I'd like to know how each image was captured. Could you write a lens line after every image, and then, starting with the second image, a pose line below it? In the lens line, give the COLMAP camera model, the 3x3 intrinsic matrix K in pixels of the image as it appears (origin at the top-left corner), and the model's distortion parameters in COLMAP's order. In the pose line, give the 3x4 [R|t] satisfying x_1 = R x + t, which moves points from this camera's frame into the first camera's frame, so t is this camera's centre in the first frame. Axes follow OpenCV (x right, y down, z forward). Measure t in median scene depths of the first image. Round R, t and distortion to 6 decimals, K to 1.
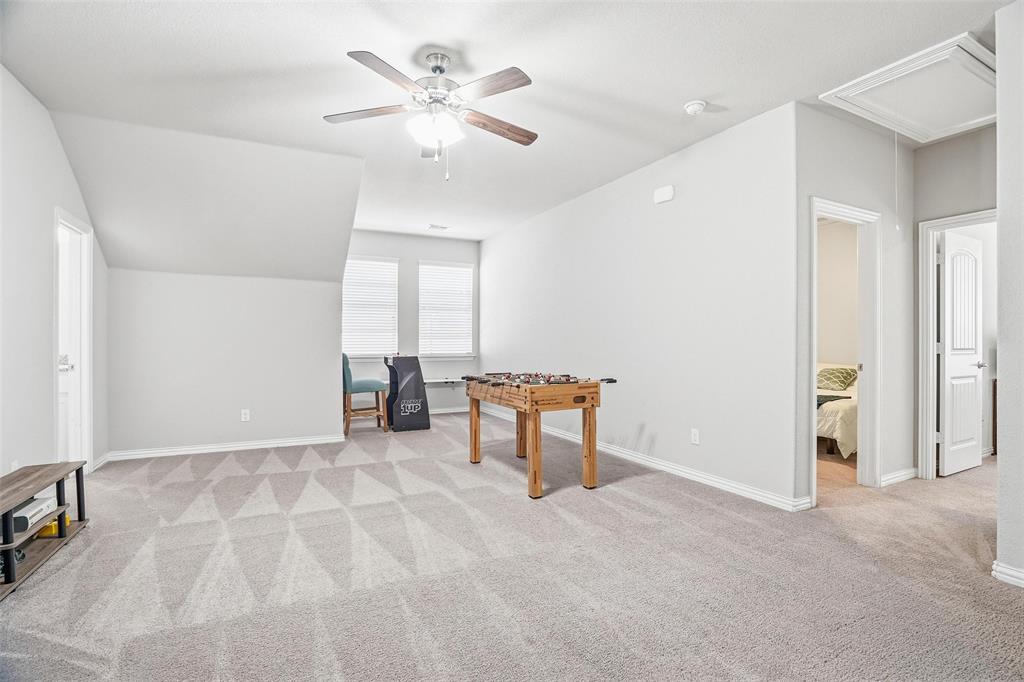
lens RADIAL K [[479.0, 0, 522.5], [0, 479.0, 341.6], [0, 0, 1]] dist [-0.045807, 0.014689]
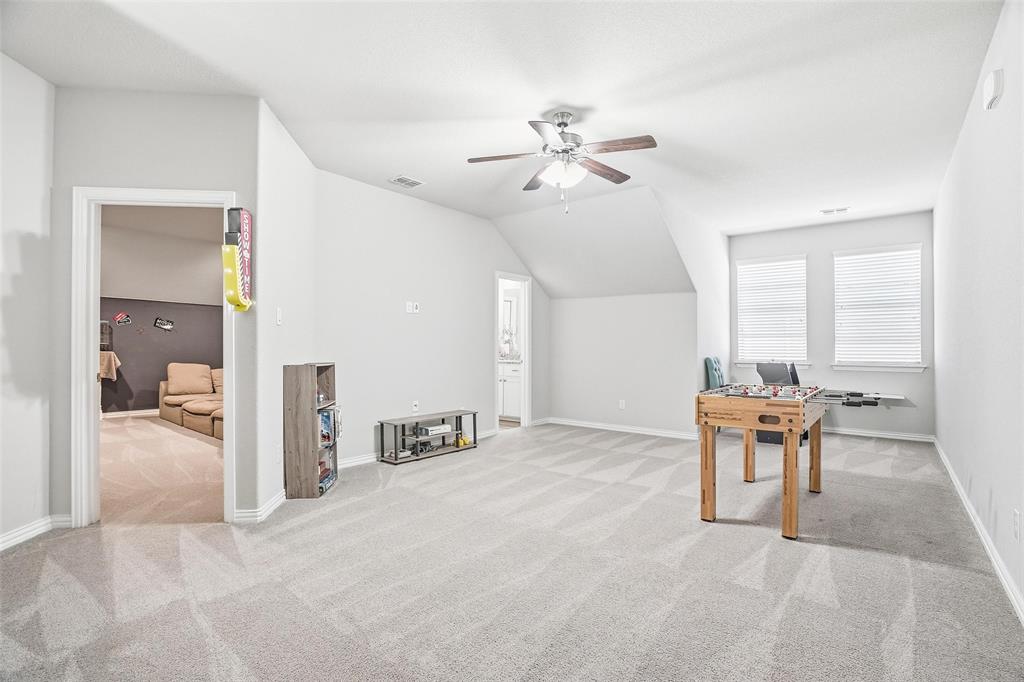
lens RADIAL K [[479.0, 0, 516.2], [0, 479.0, 338.7], [0, 0, 1]] dist [-0.045807, 0.014689]
pose [[0.407058, -0.013684, -0.913300, 0.667084], [-0.002446, 0.999868, -0.016071, 0.000161], [0.913399, 0.008776, 0.406971, 0.292969]]
